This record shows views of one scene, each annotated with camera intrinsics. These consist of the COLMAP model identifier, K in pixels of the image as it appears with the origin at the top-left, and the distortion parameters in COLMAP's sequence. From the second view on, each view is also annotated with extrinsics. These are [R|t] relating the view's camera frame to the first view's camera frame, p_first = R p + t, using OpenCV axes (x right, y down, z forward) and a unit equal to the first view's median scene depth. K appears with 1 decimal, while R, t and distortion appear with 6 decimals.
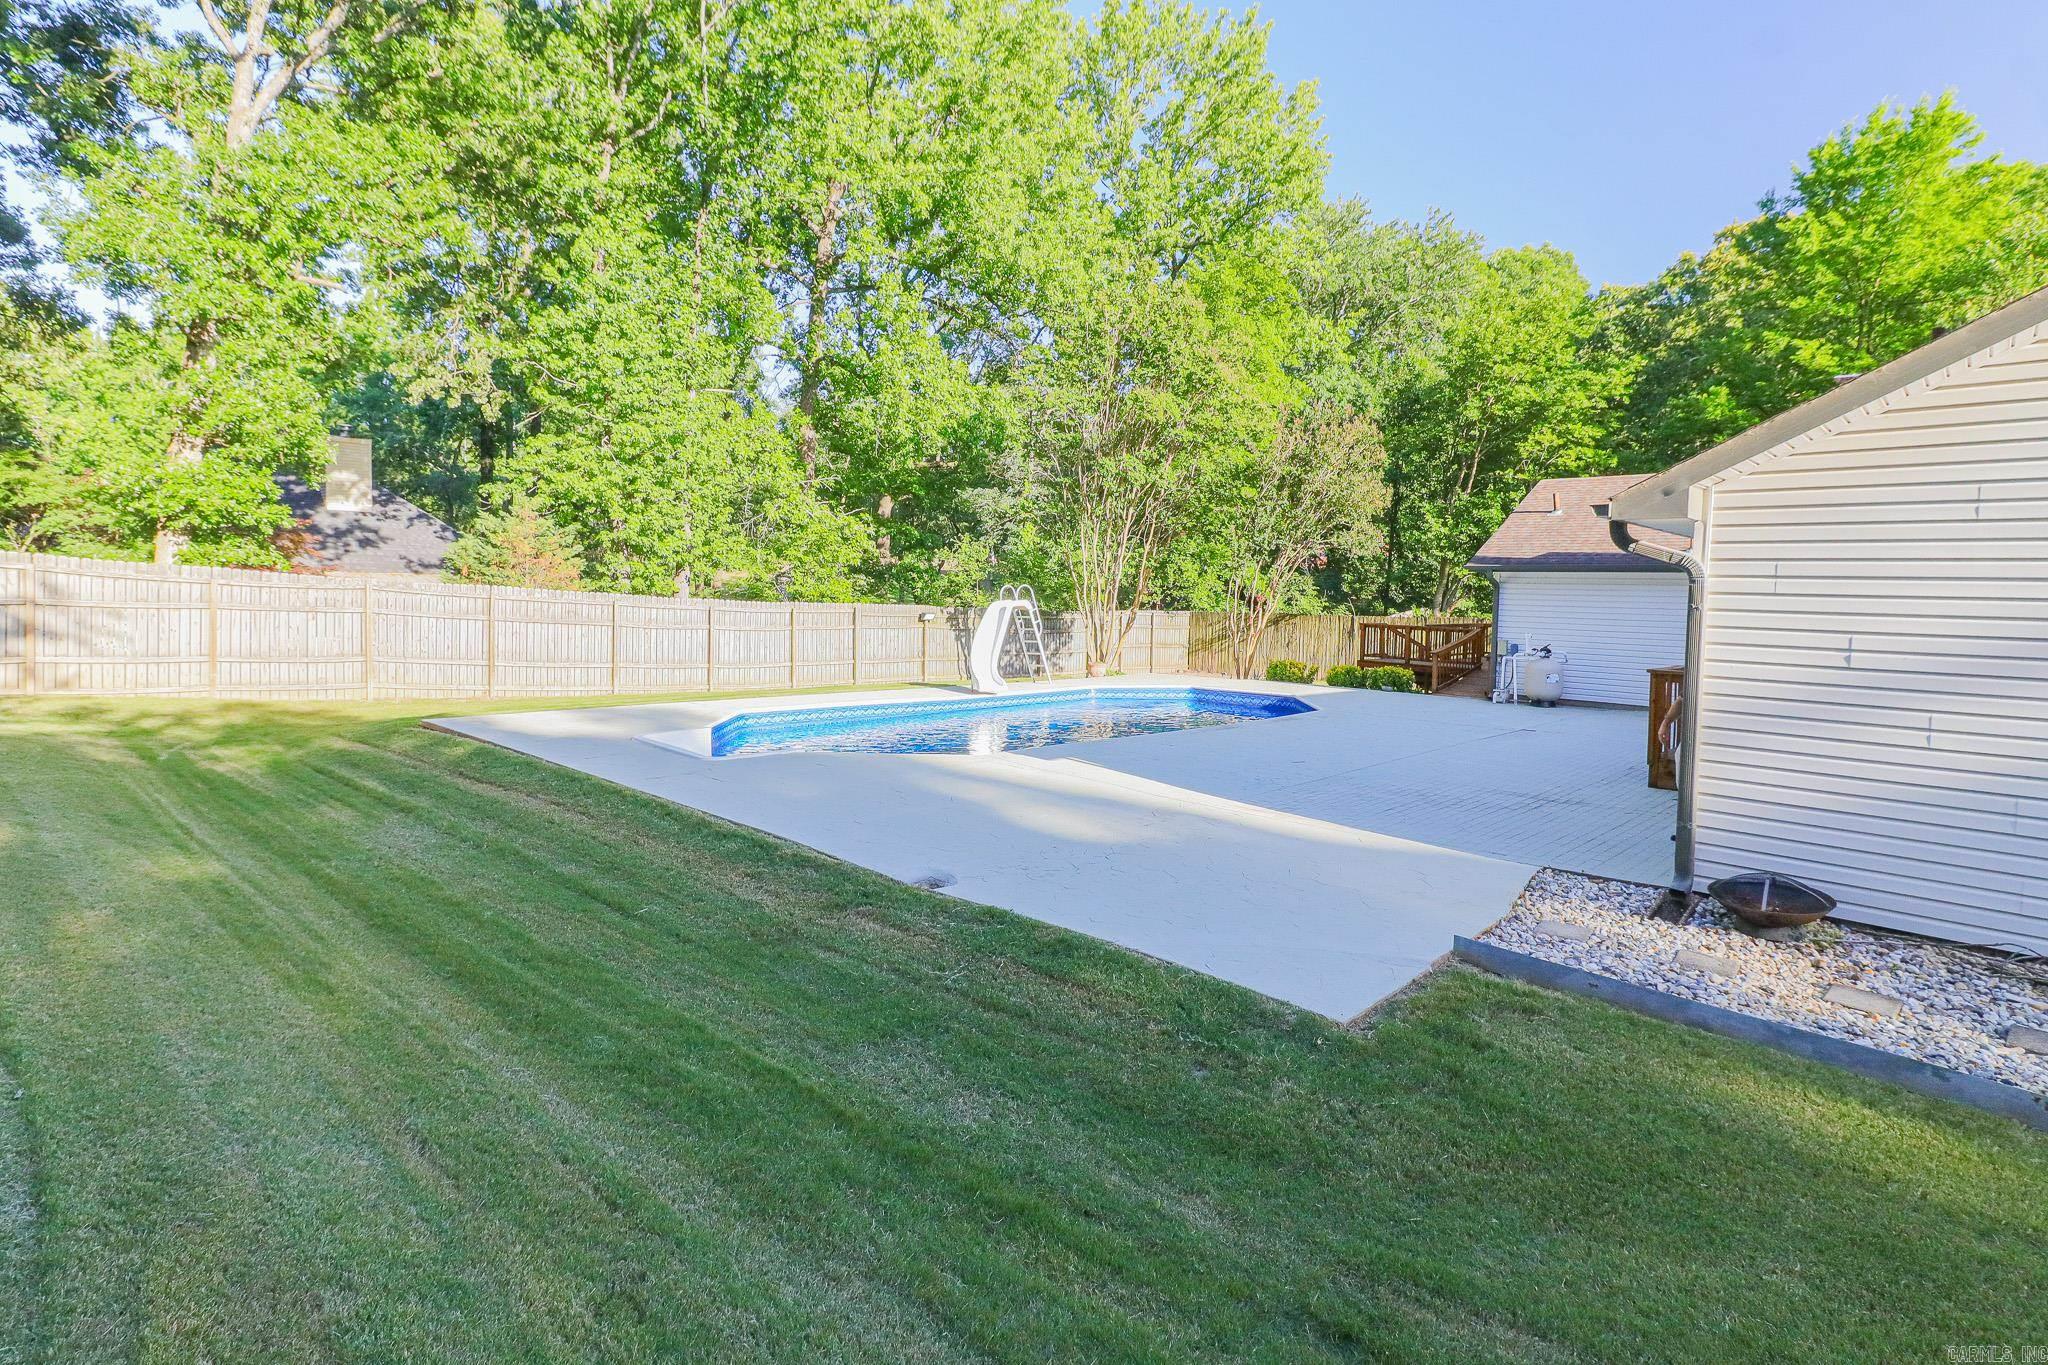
lens RADIAL K [[1013.6, 0, 1027.6], [0, 1013.6, 613.1], [0, 0, 1]] dist [-0.000878, -0.001605]
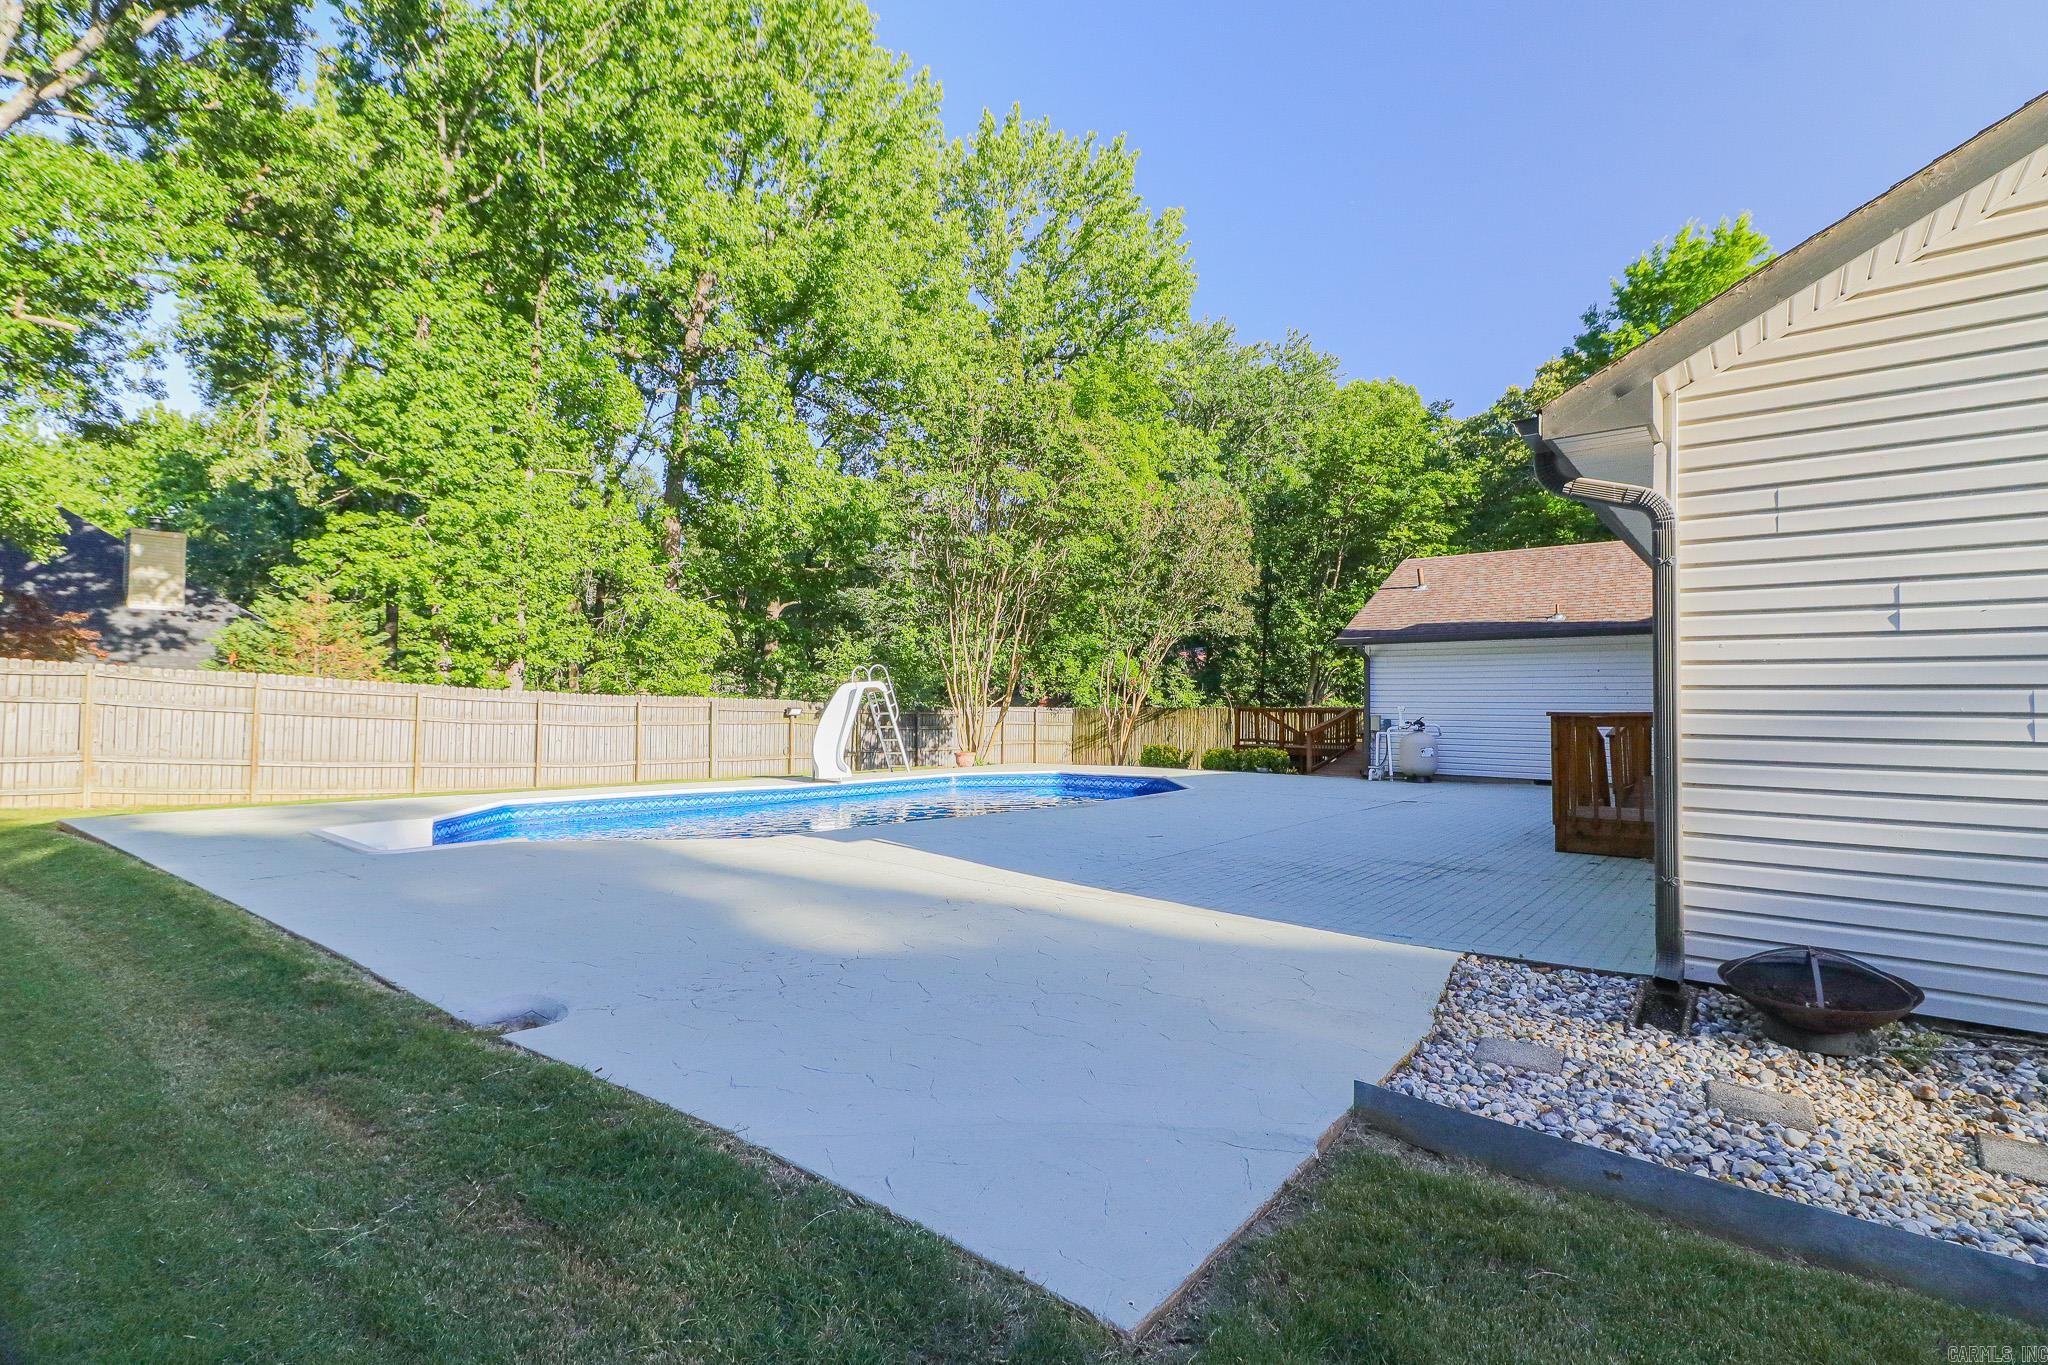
lens RADIAL K [[947.5, 0, 1035.7], [0, 947.5, 659.4], [0, 0, 1]] dist [0.001915, -0.000838]
pose [[0.994595, -0.010650, 0.103279, 0.042372], [0.018057, 0.997309, -0.071053, 0.025857], [-0.102244, 0.072534, 0.992111, 0.105048]]
